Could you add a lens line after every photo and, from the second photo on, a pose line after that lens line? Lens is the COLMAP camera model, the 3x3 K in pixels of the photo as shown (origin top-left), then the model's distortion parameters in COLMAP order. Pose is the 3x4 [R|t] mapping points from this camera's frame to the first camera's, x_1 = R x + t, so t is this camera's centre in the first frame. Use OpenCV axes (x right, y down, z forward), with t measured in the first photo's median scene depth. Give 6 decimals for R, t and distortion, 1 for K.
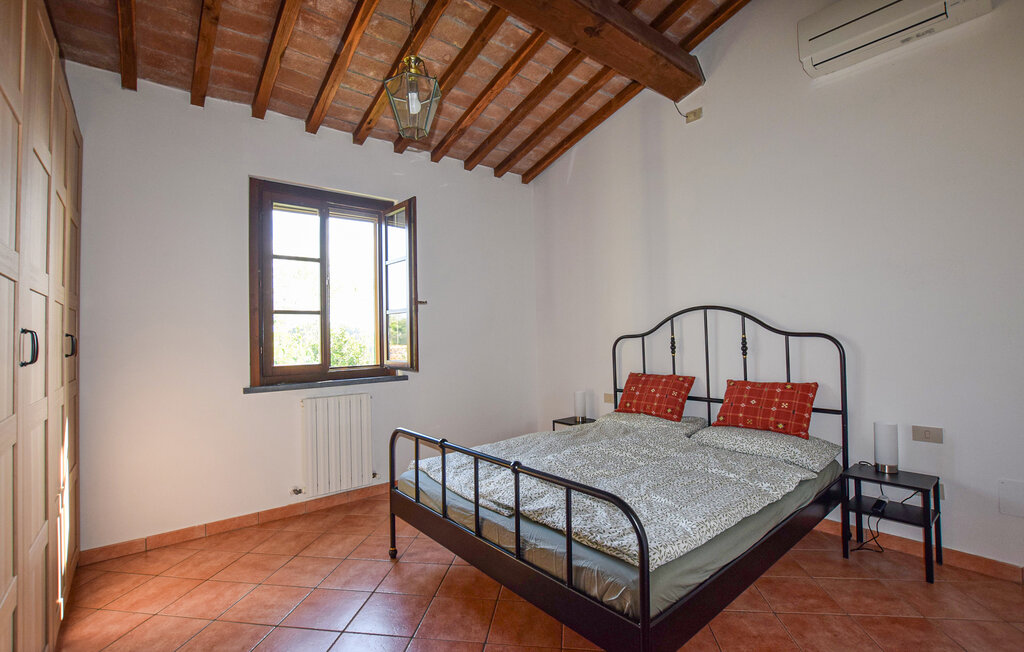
lens RADIAL K [[442.2, 0, 509.8], [0, 442.2, 325.6], [0, 0, 1]] dist [-0.002570, -0.000861]
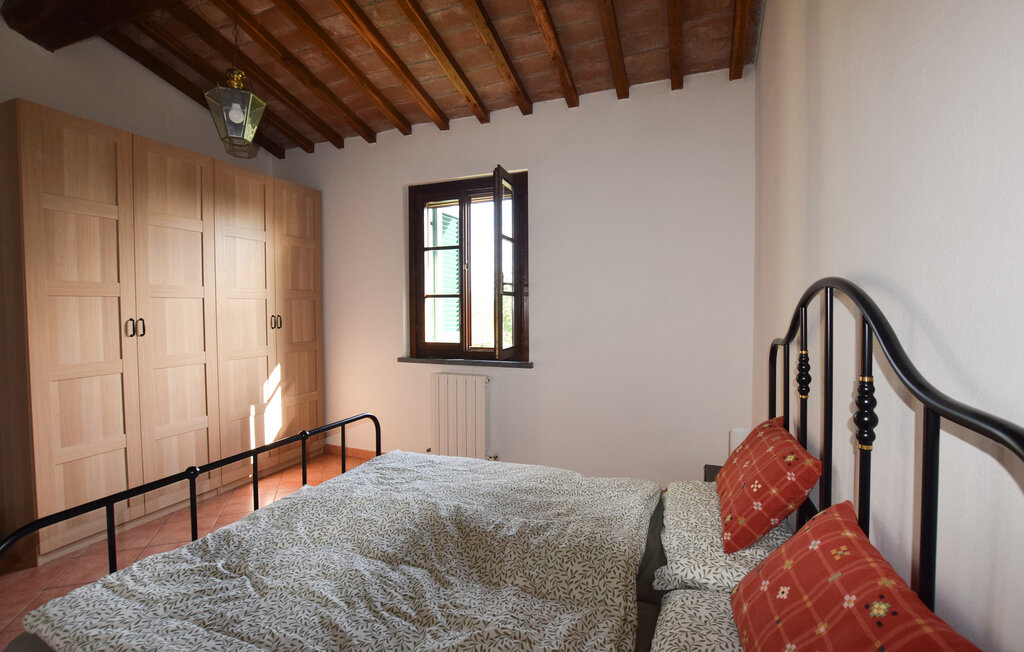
lens RADIAL K [[442.2, 0, 515.9], [0, 442.2, 322.7], [0, 0, 1]] dist [-0.002570, -0.000861]
pose [[0.525054, 0.048698, -0.849675, 0.595516], [0.019468, 0.997413, 0.069196, -0.037527], [0.850847, -0.052873, 0.522747, 0.568545]]
